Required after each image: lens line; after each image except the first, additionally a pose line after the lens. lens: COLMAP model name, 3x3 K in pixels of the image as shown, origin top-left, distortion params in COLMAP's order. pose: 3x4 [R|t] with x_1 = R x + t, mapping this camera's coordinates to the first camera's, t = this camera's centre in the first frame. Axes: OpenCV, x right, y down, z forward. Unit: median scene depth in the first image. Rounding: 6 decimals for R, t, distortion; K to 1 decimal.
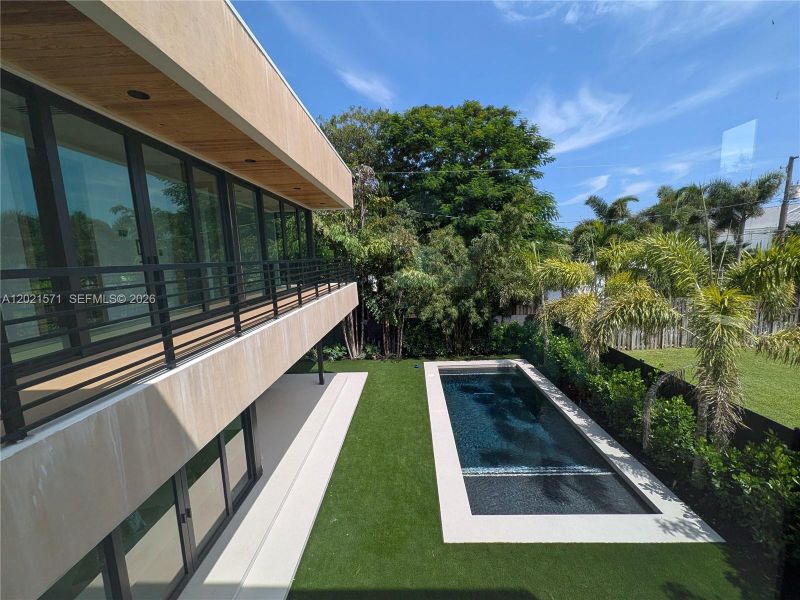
lens RADIAL K [[320.8, 0, 403.6], [0, 320.8, 299.8], [0, 0, 1]] dist [0.011296, -0.000342]
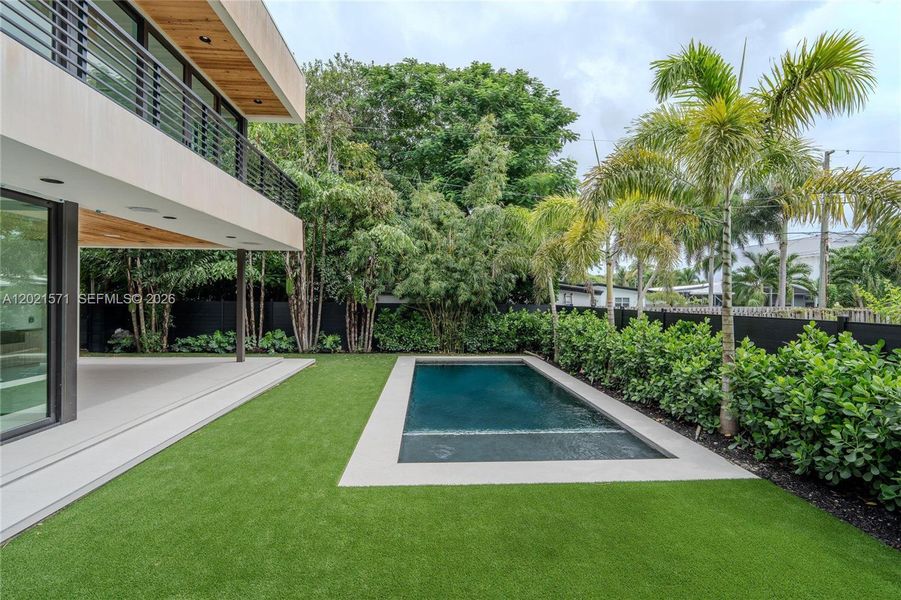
lens RADIAL K [[400.9, 0, 450.5], [0, 400.9, 300.0], [0, 0, 1]] dist [-0.003798, -0.000085]
pose [[0.994761, 0.047852, 0.090336, 0.102131], [-0.036668, 0.991896, -0.121642, 0.198113], [-0.095425, 0.117692, 0.988455, 0.078680]]
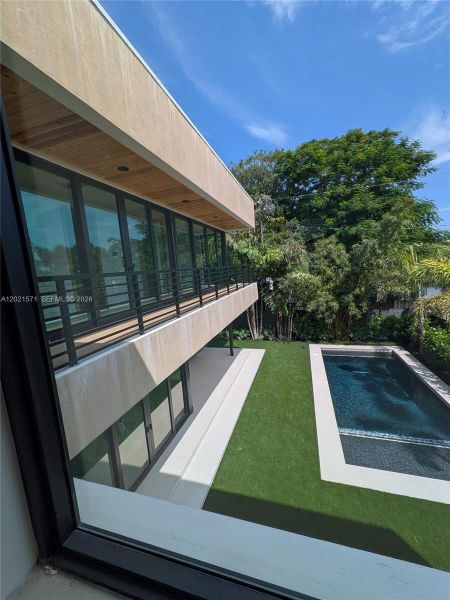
lens RADIAL K [[240.6, 0, 226.7], [0, 240.6, 301.9], [0, 0, 1]] dist [0.011296, -0.000342]
pose [[0.962375, 0.006688, -0.271642, 0.007222], [-0.000701, 0.999755, 0.022130, 0.004313], [0.271724, -0.021107, 0.962144, -0.014245]]
